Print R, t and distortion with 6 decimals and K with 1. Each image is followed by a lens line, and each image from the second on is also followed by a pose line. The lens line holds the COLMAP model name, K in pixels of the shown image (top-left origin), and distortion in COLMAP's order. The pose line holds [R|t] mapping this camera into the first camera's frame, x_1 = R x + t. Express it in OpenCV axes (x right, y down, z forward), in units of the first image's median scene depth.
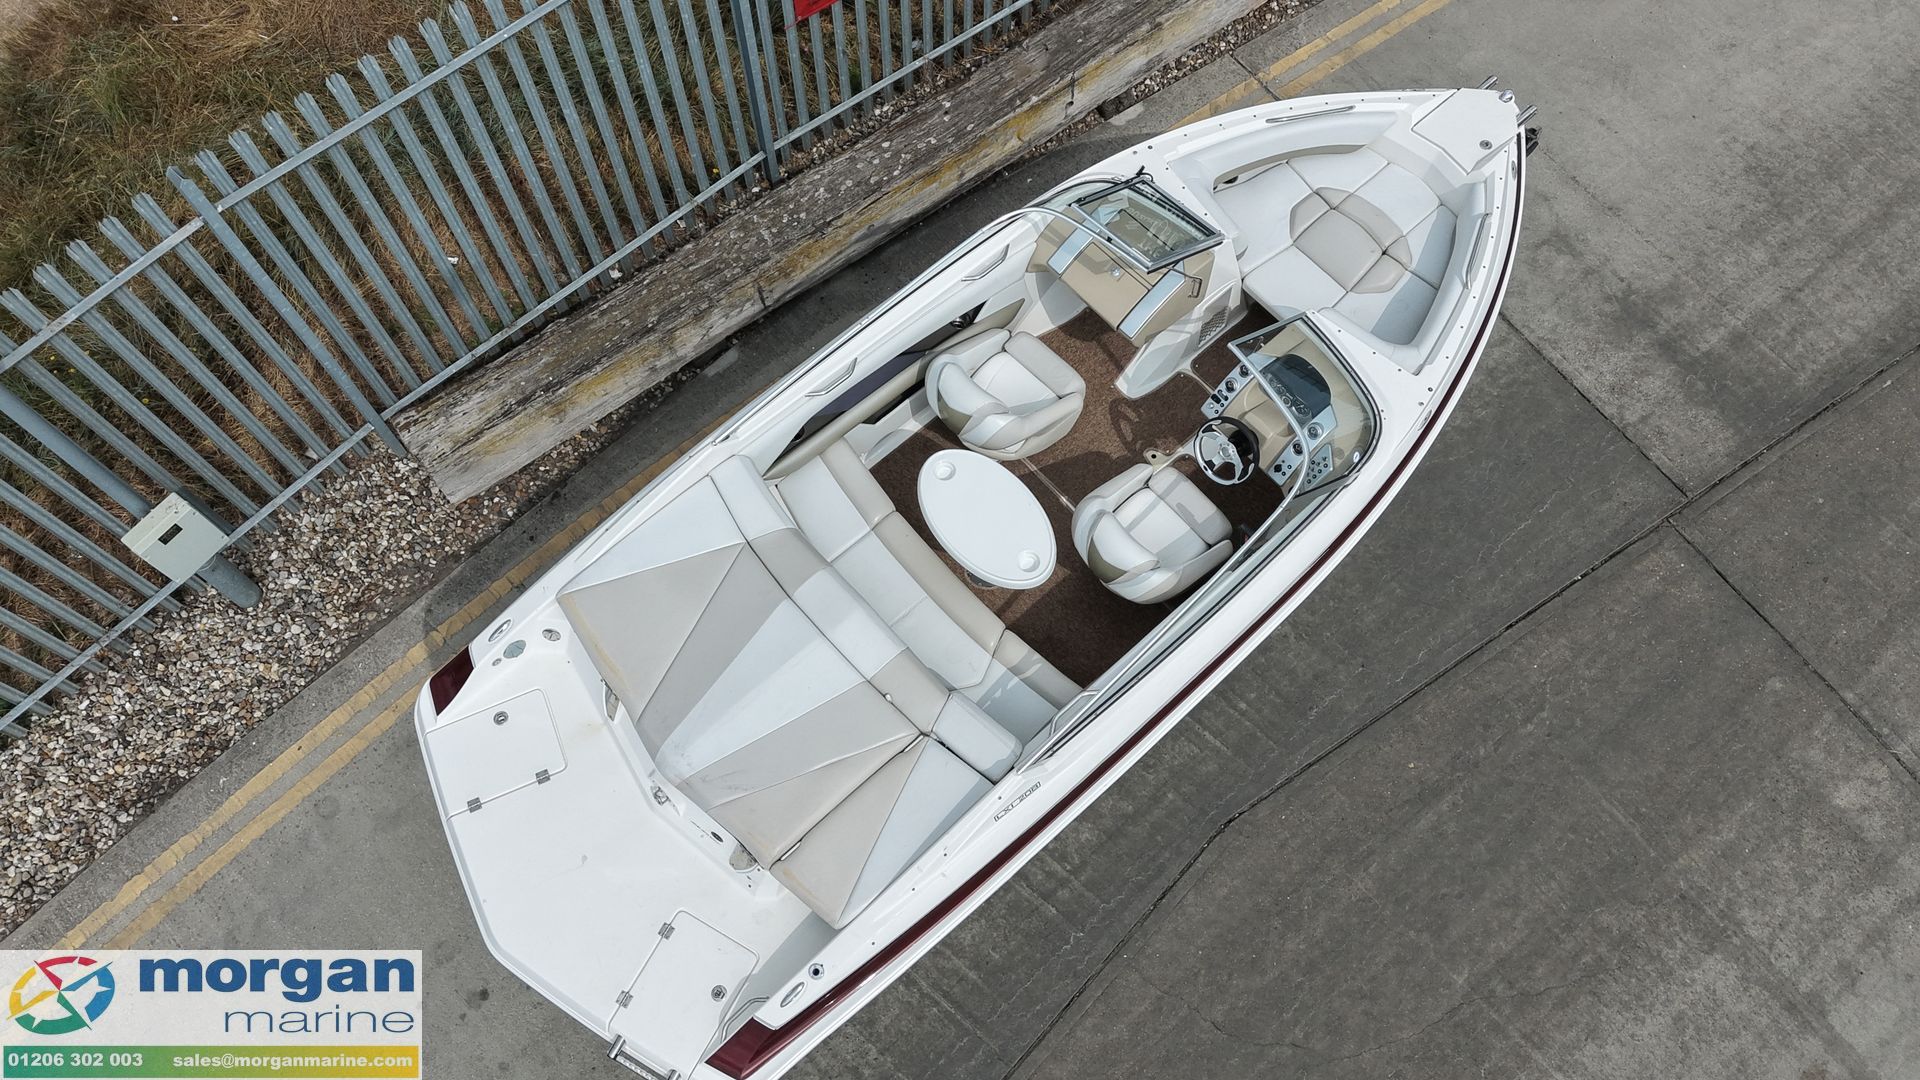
lens RADIAL K [[1410.6, 0, 967.0], [0, 1410.6, 531.7], [0, 0, 1]] dist [0.052131, -0.037200]
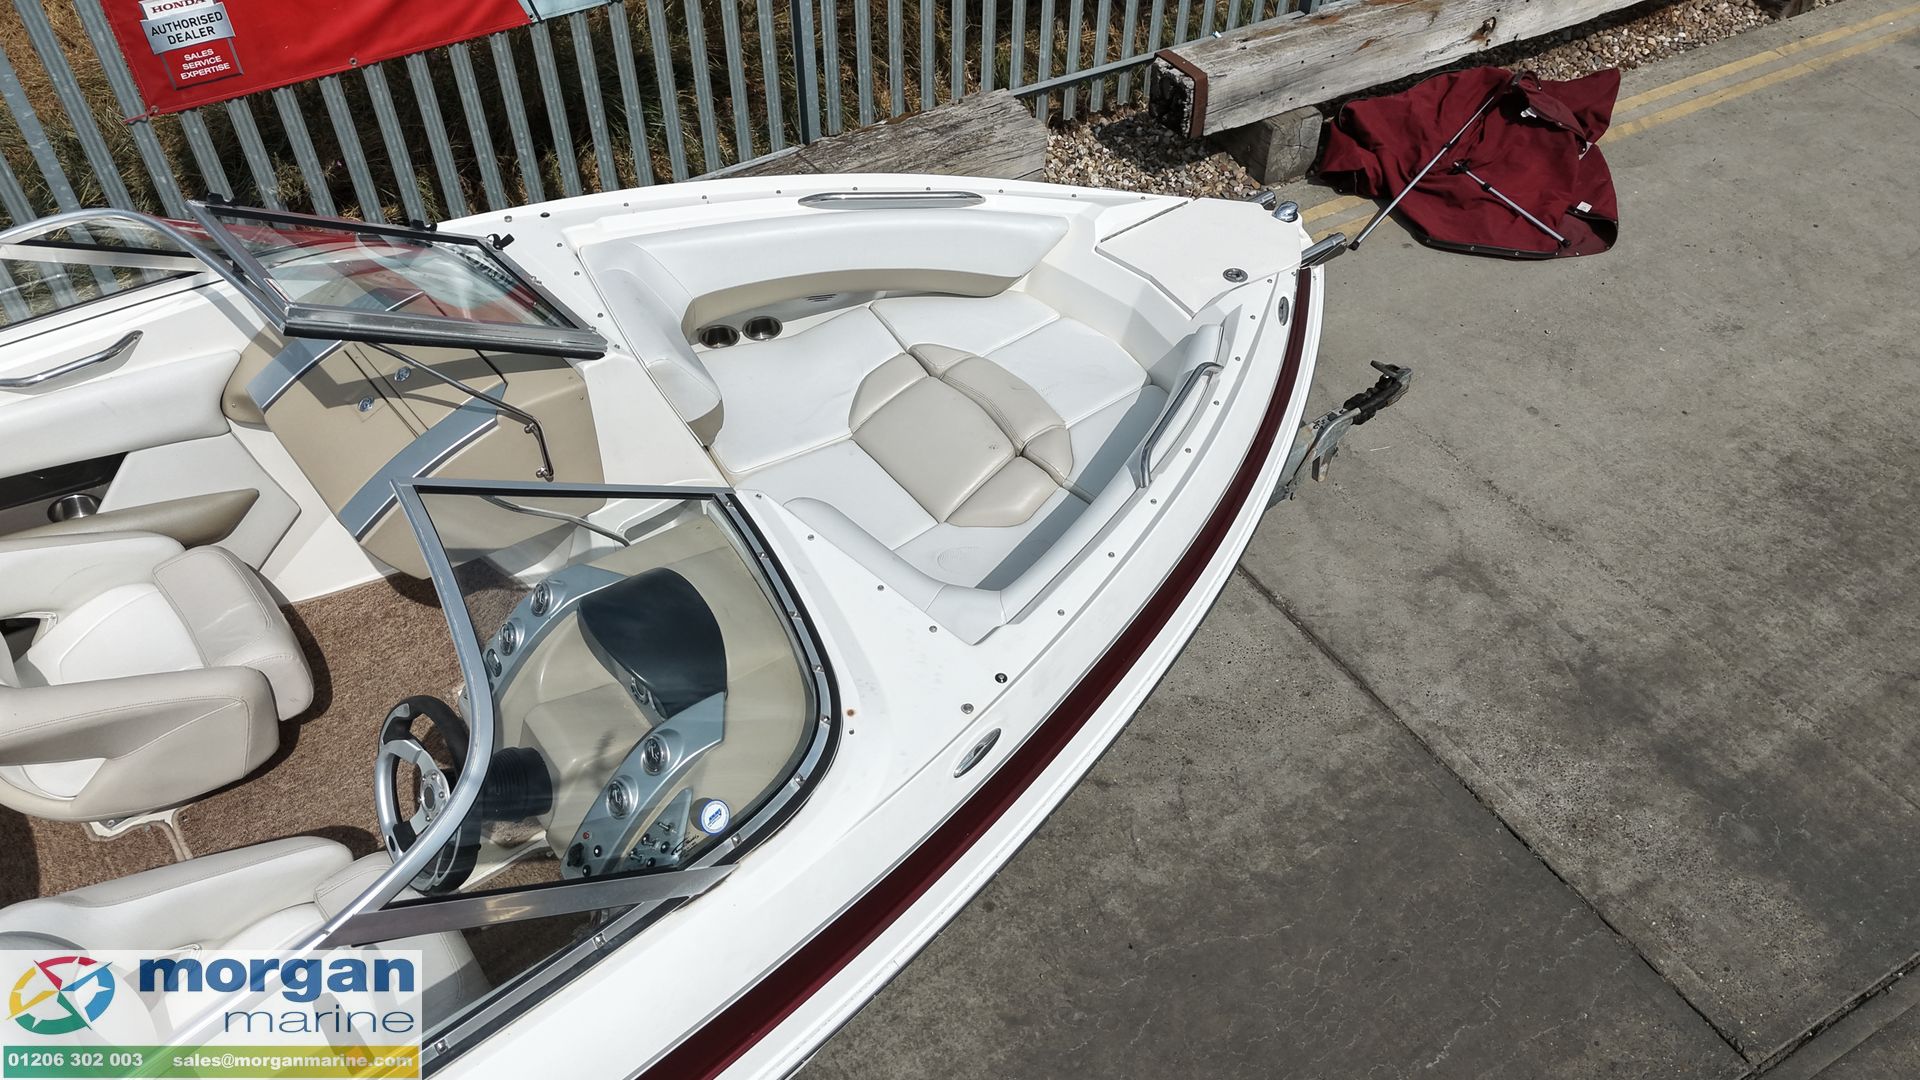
lens RADIAL K [[1410.6, 0, 963.5], [0, 1410.6, 537.1], [0, 0, 1]] dist [0.052131, -0.037200]
pose [[0.996911, 0.056861, -0.054176, 0.256214], [-0.072541, 0.931023, -0.357678, 0.002234], [0.030101, 0.360503, 0.932272, 0.476932]]
